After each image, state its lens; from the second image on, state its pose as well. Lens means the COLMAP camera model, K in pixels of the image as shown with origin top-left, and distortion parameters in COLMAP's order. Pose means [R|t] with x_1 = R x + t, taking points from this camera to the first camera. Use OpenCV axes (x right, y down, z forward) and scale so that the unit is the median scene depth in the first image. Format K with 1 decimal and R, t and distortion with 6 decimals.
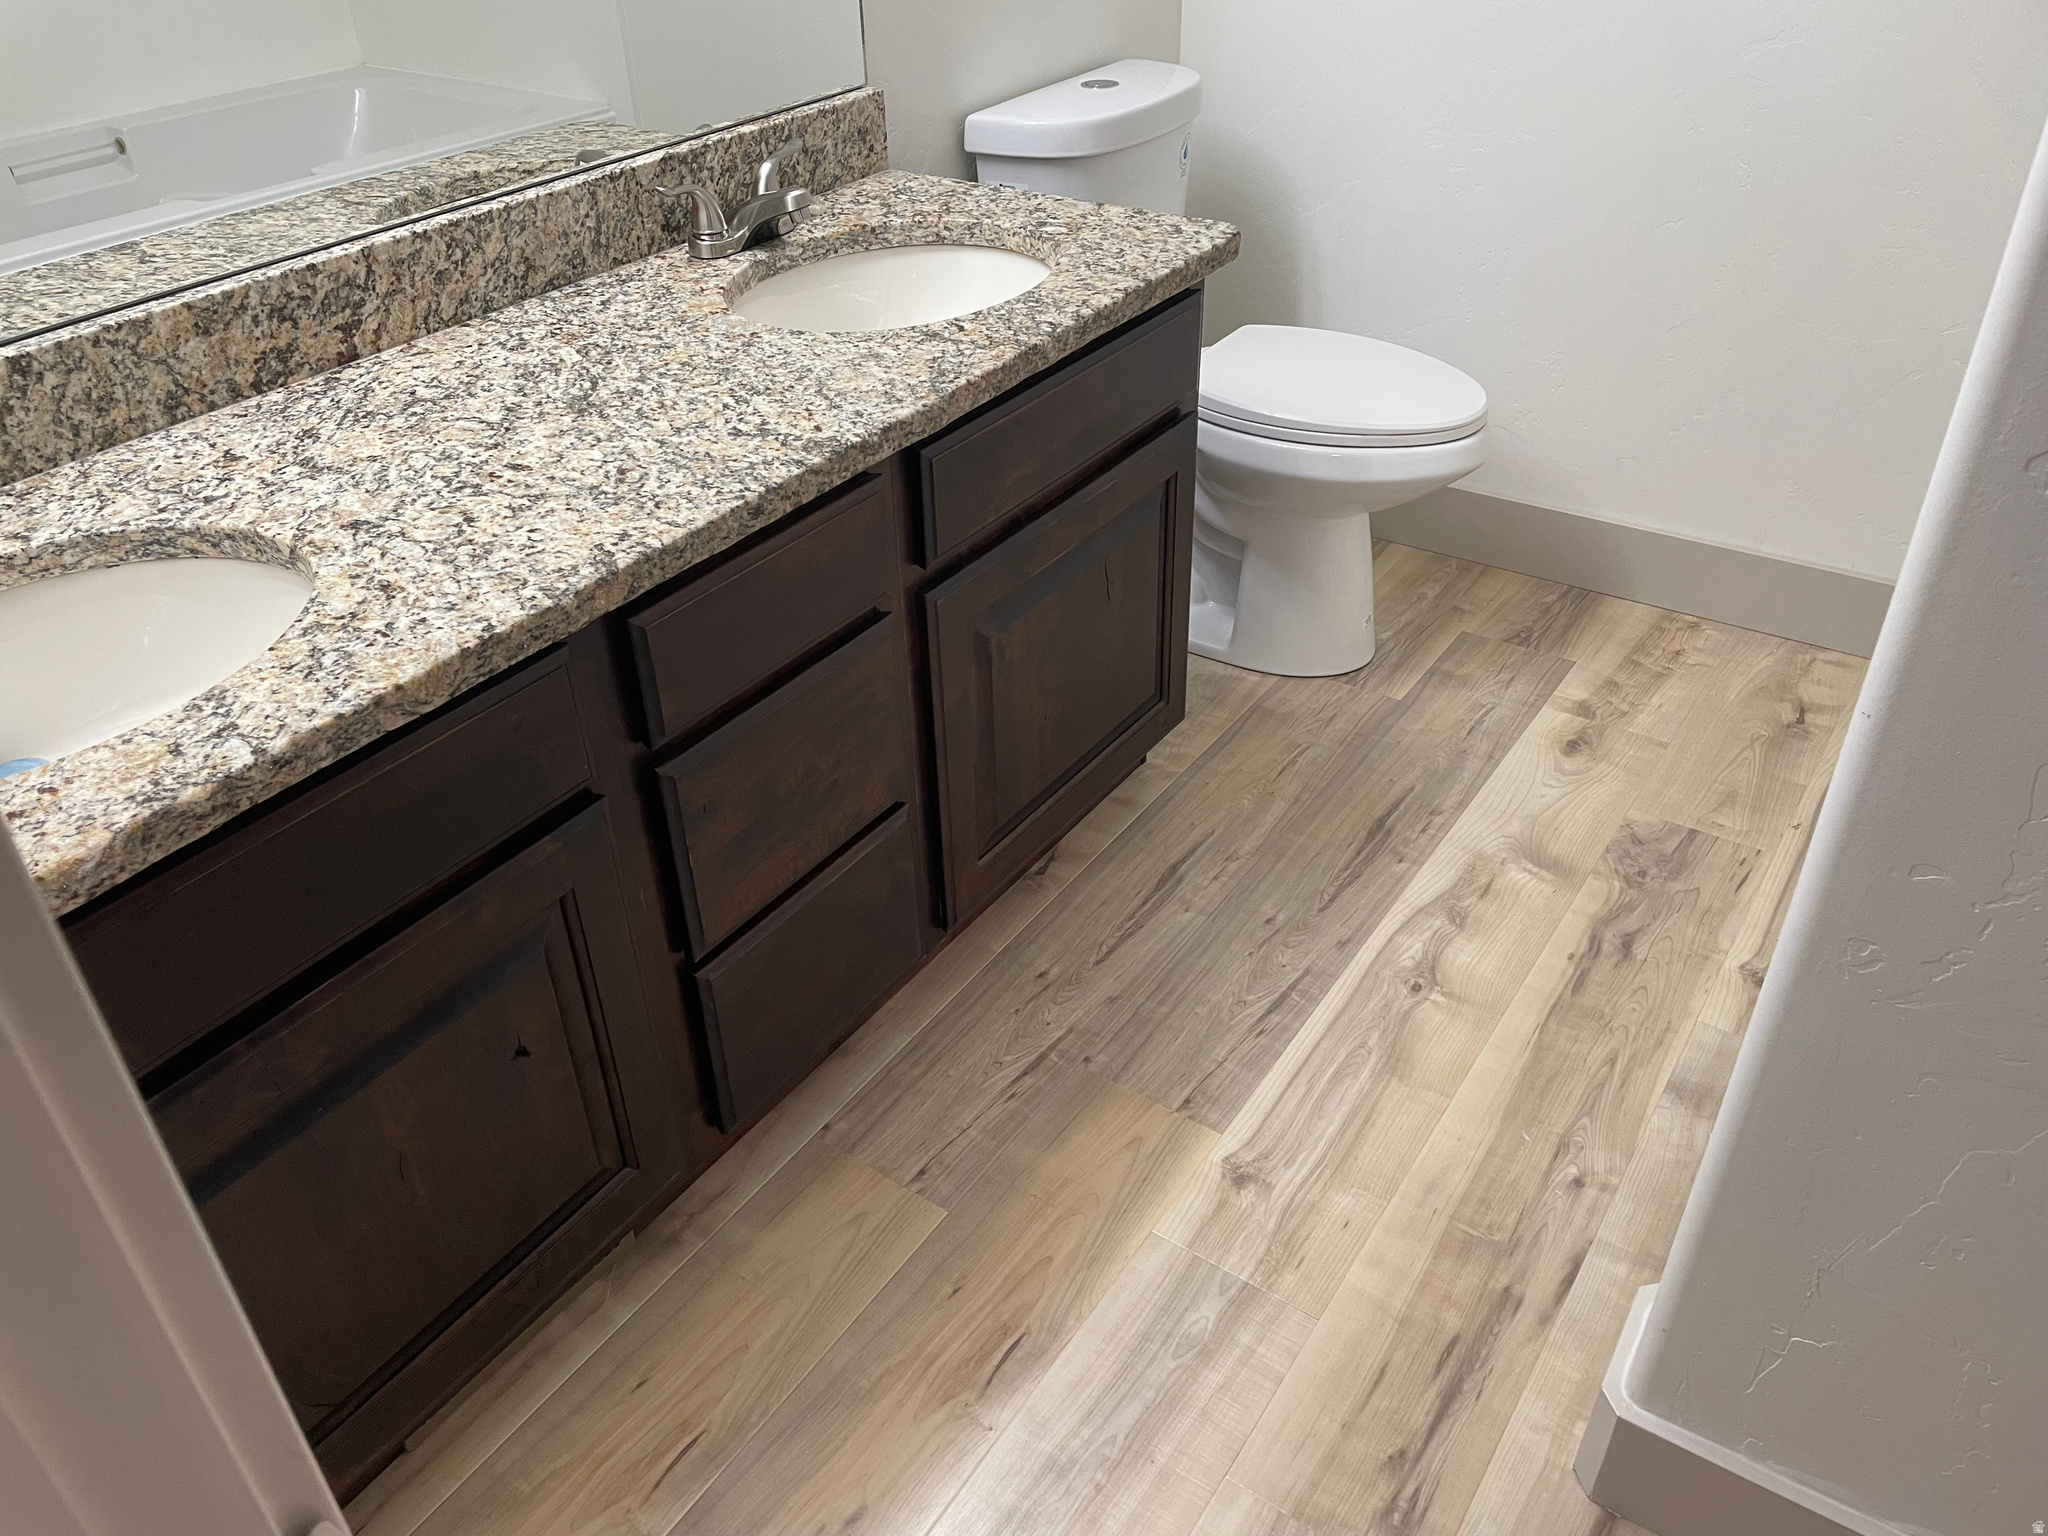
lens RADIAL K [[1565.3, 0, 1028.1], [0, 1565.3, 760.7], [0, 0, 1]] dist [0.079652, -0.101803]
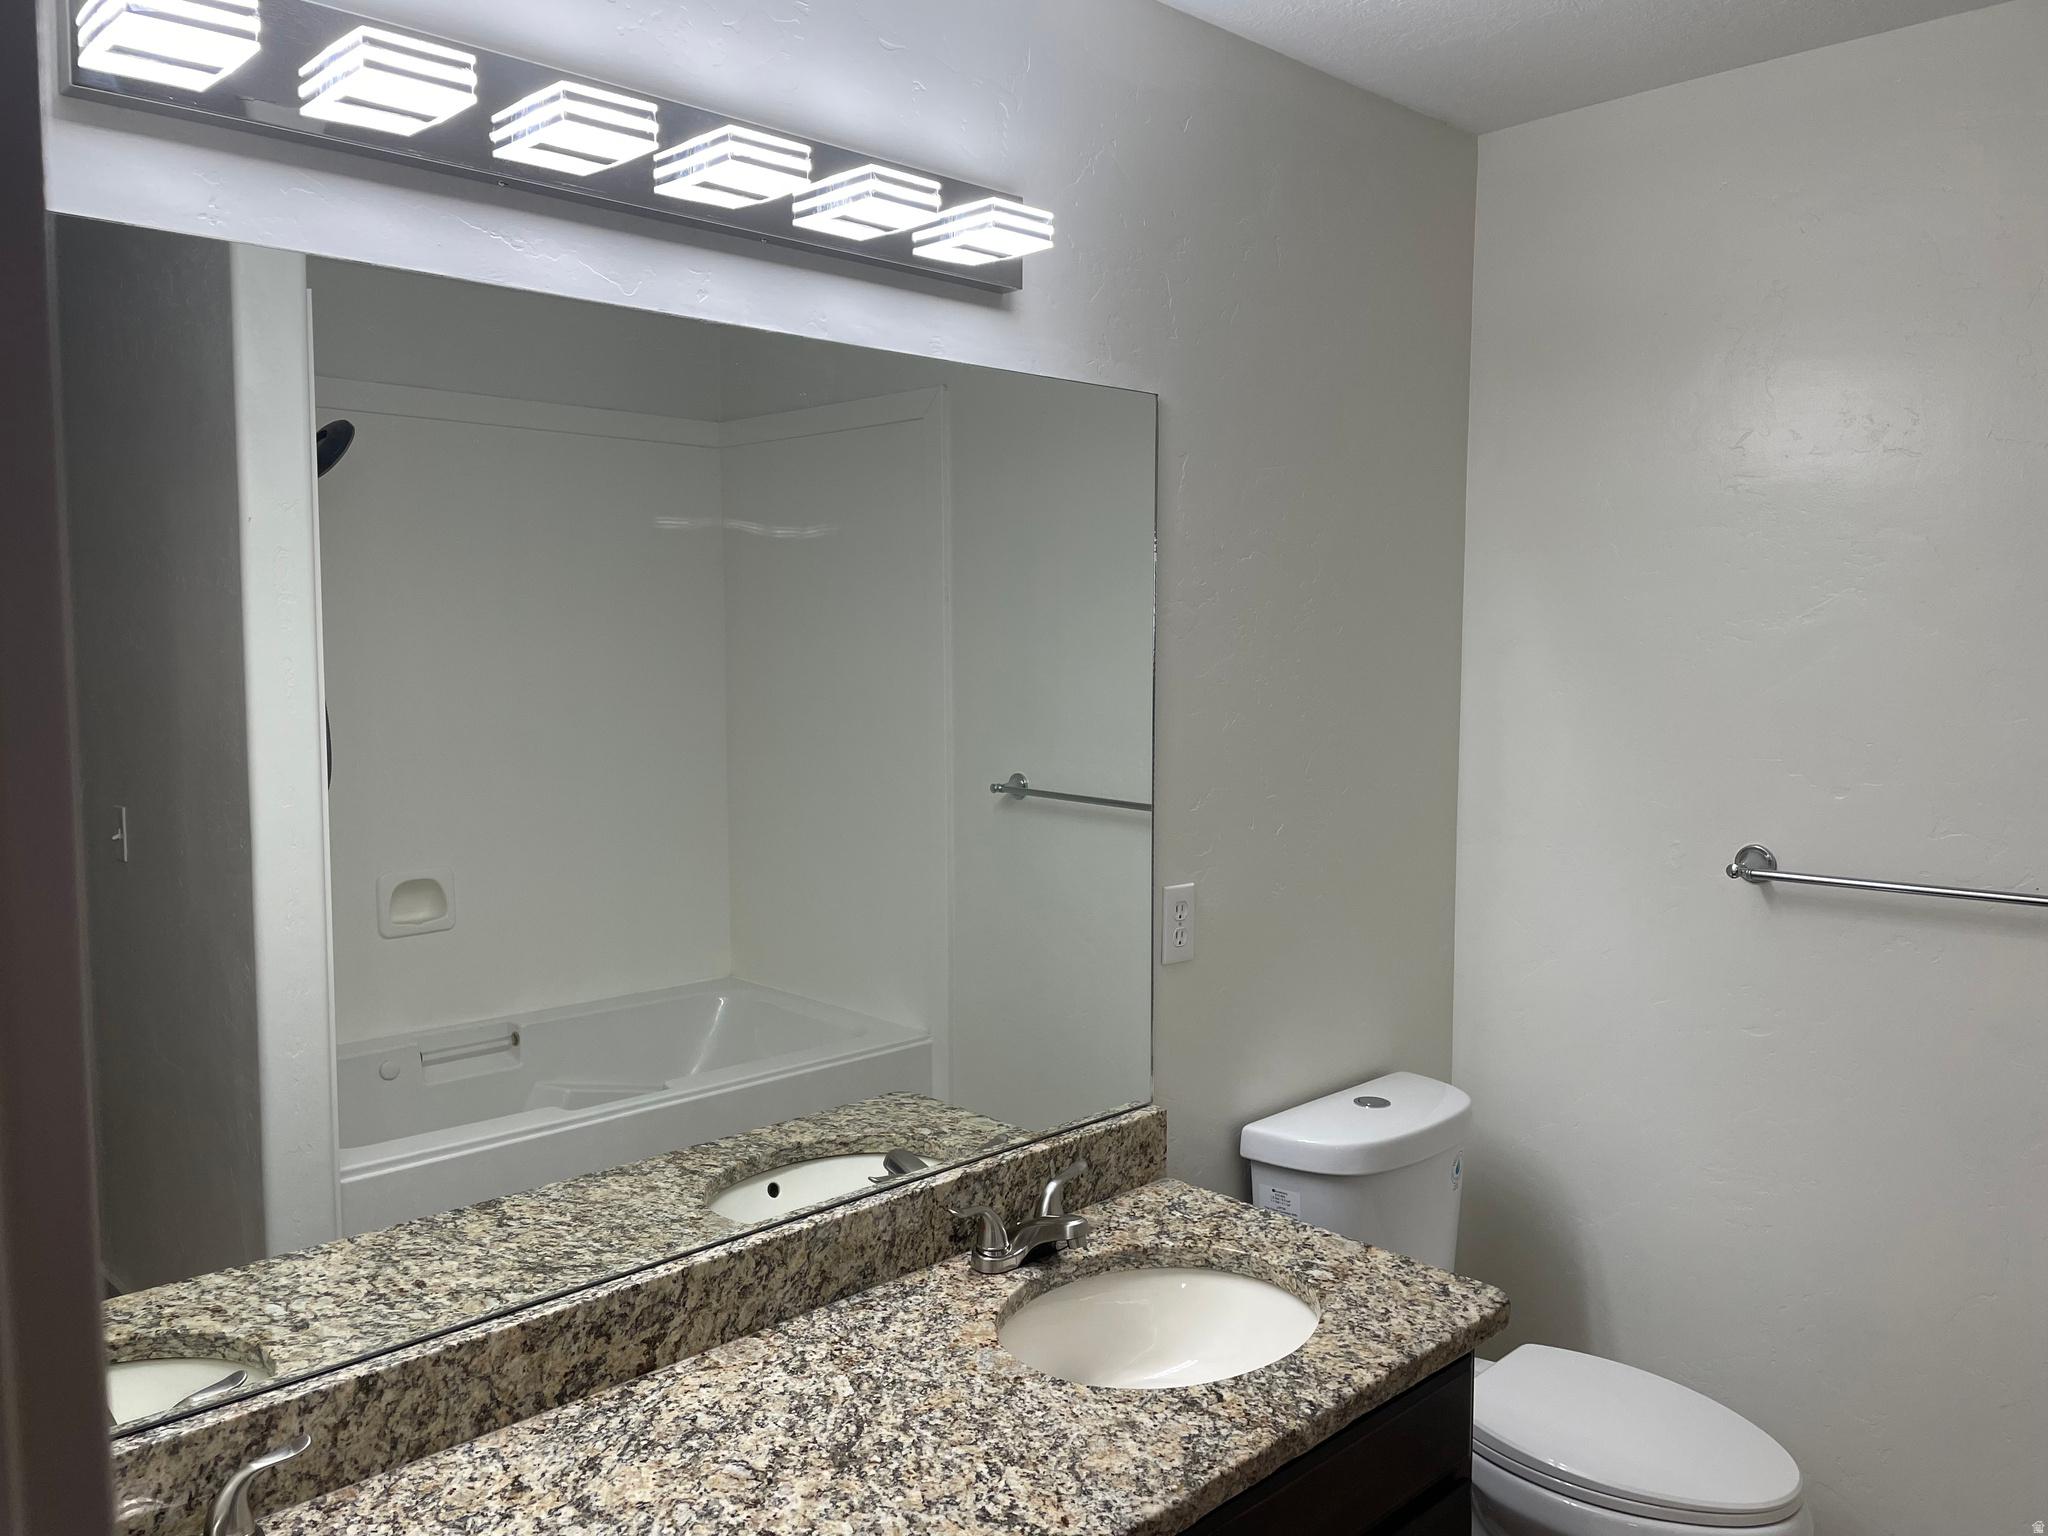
lens RADIAL K [[1565.3, 0, 1017.9], [0, 1565.3, 760.7], [0, 0, 1]] dist [0.079652, -0.101803]
pose [[0.980850, 0.032752, -0.191989, 0.011518], [-0.125397, 0.860458, -0.493851, -0.107830], [0.149023, 0.508468, 0.848087, -0.083013]]
